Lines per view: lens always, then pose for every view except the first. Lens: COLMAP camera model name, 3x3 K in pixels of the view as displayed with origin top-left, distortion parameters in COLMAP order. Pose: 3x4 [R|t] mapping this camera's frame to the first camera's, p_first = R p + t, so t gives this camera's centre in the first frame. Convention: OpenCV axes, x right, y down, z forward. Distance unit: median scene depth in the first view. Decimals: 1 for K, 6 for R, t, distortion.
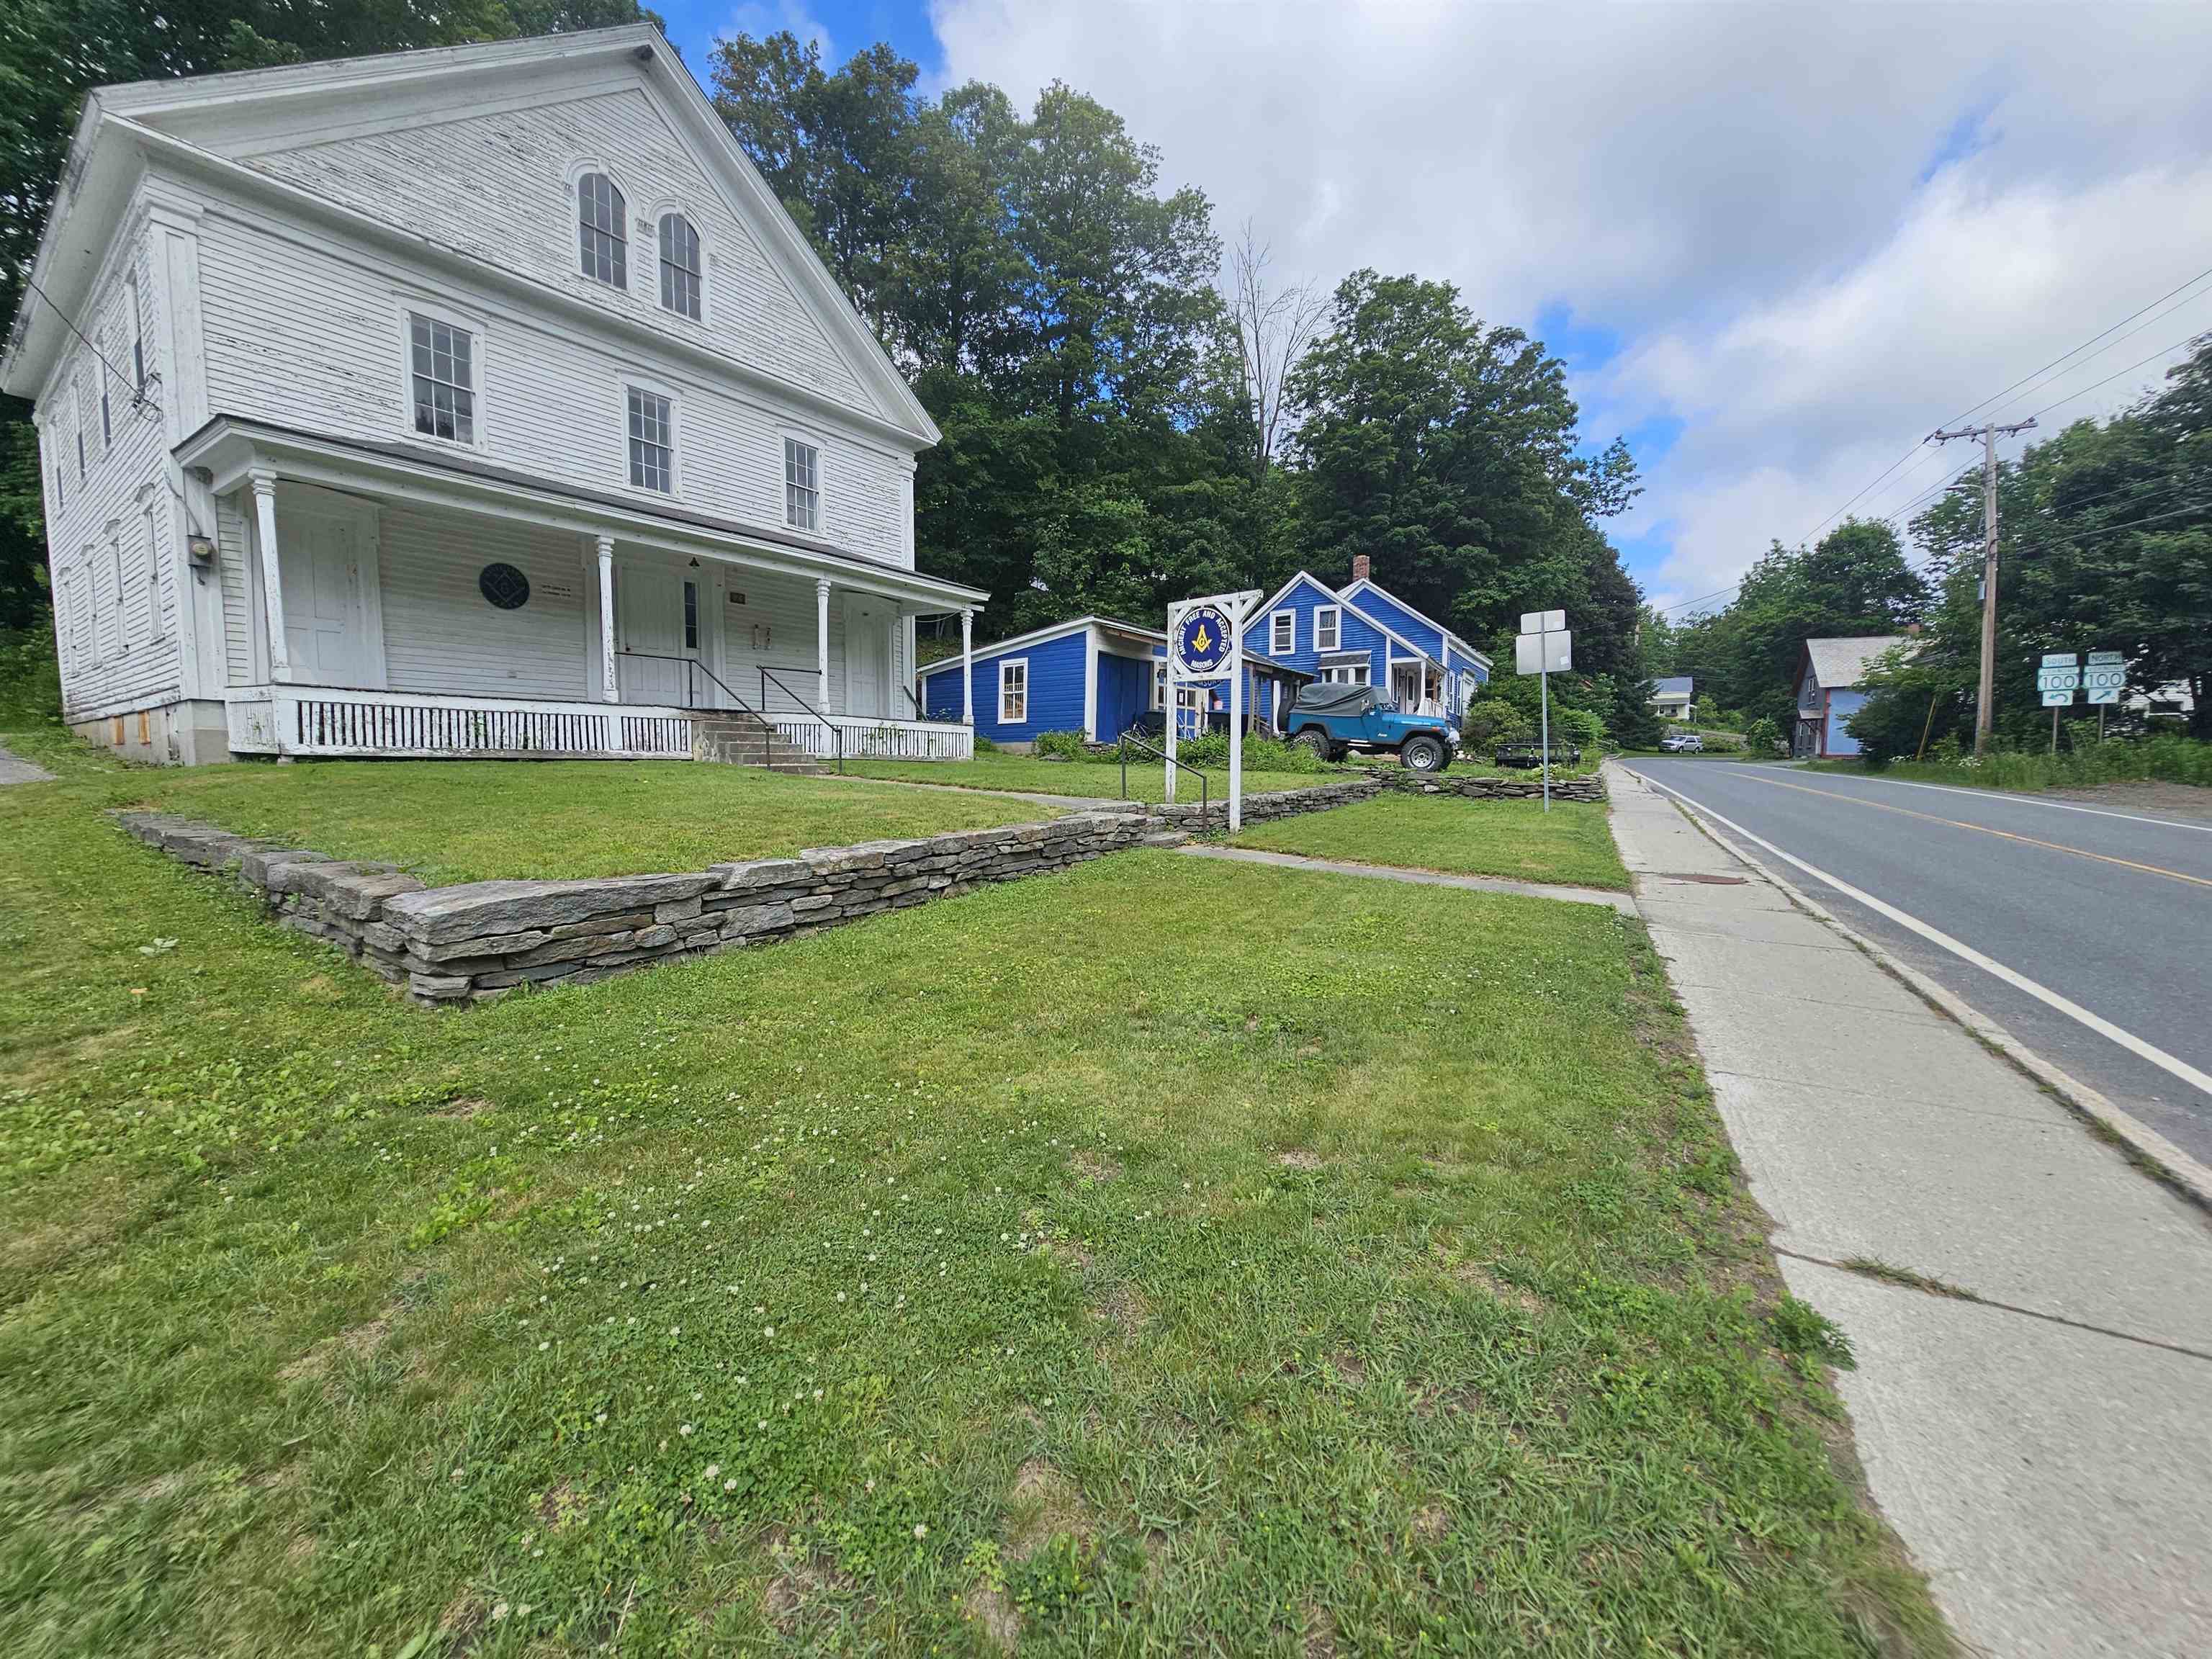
lens RADIAL K [[897.6, 0, 1103.8], [0, 897.6, 837.1], [0, 0, 1]] dist [-0.003187, -0.000483]
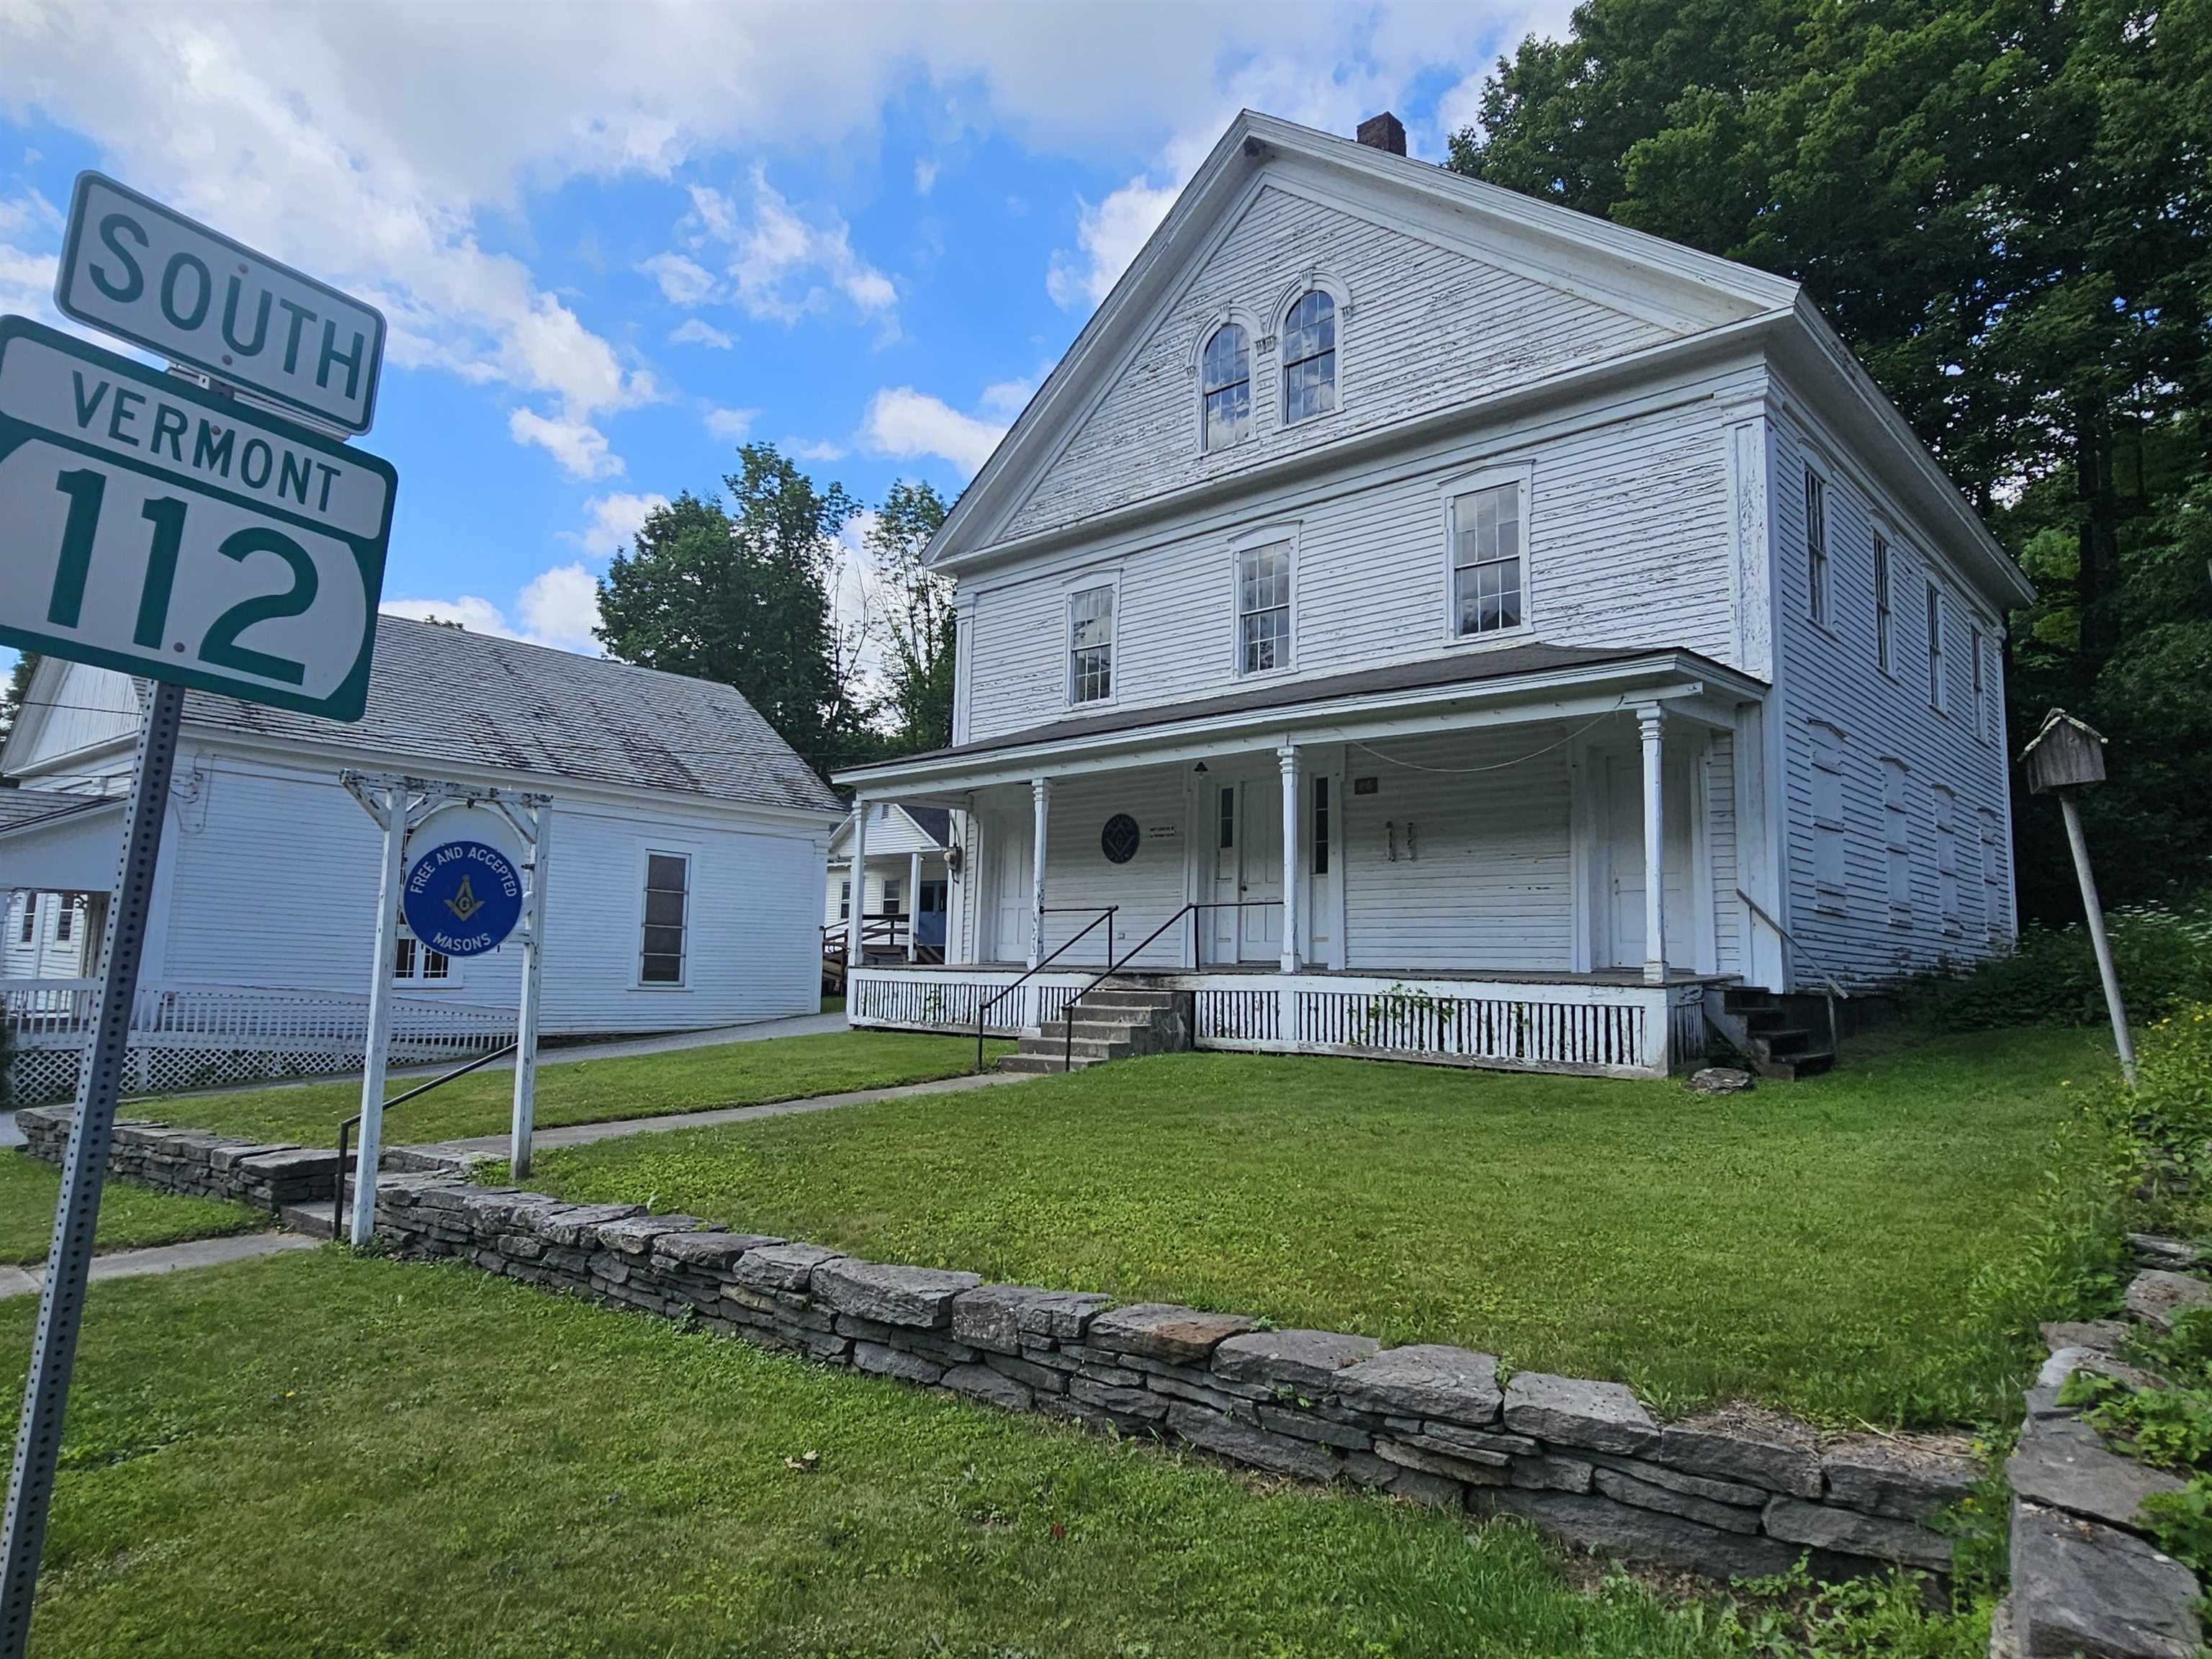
lens RADIAL K [[1318.6, 0, 1106.0], [0, 1318.6, 829.5], [0, 0, 1]] dist [0.001946, -0.000406]
pose [[-0.124239, -0.109060, -0.986241, 0.646043], [-0.095333, 0.990655, -0.097539, -0.159745], [0.987662, 0.081904, -0.133475, 1.172868]]
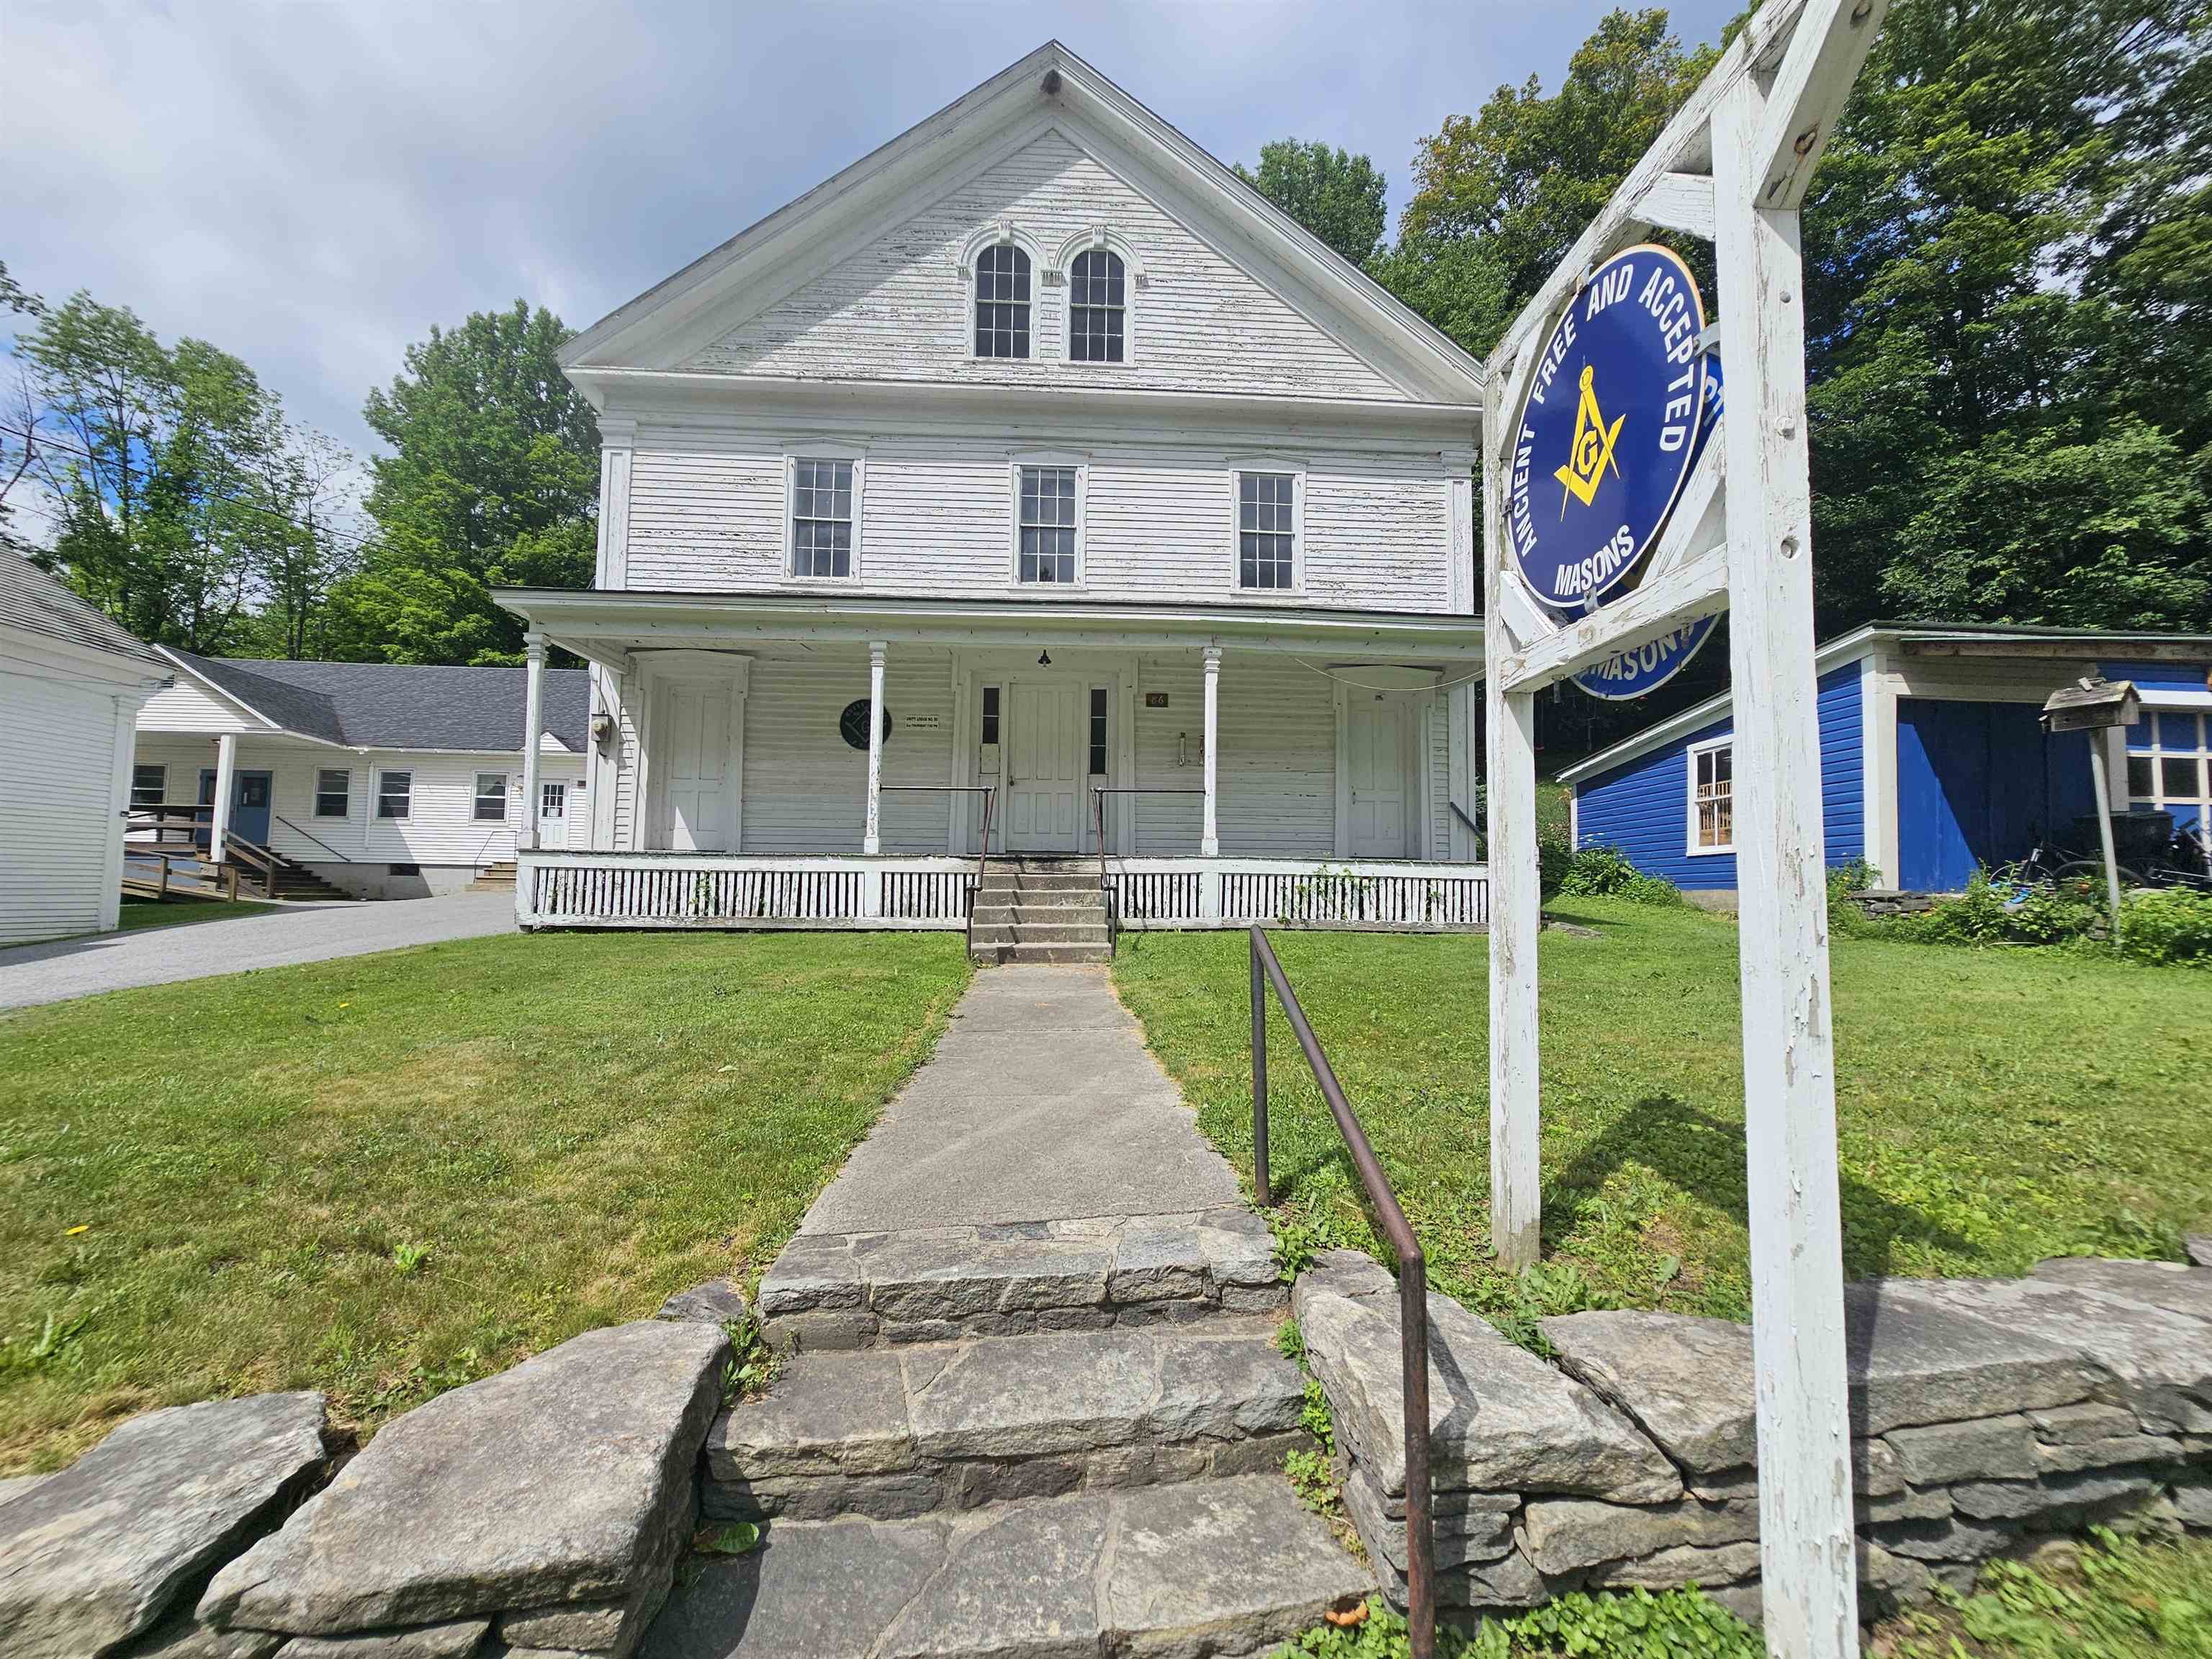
lens RADIAL K [[897.6, 0, 1103.8], [0, 897.6, 837.1], [0, 0, 1]] dist [-0.003187, -0.000483]
pose [[0.629214, -0.045974, -0.775871, 0.151394], [-0.068146, 0.991142, -0.113994, -0.088088], [0.774239, 0.124599, 0.620507, 0.656816]]
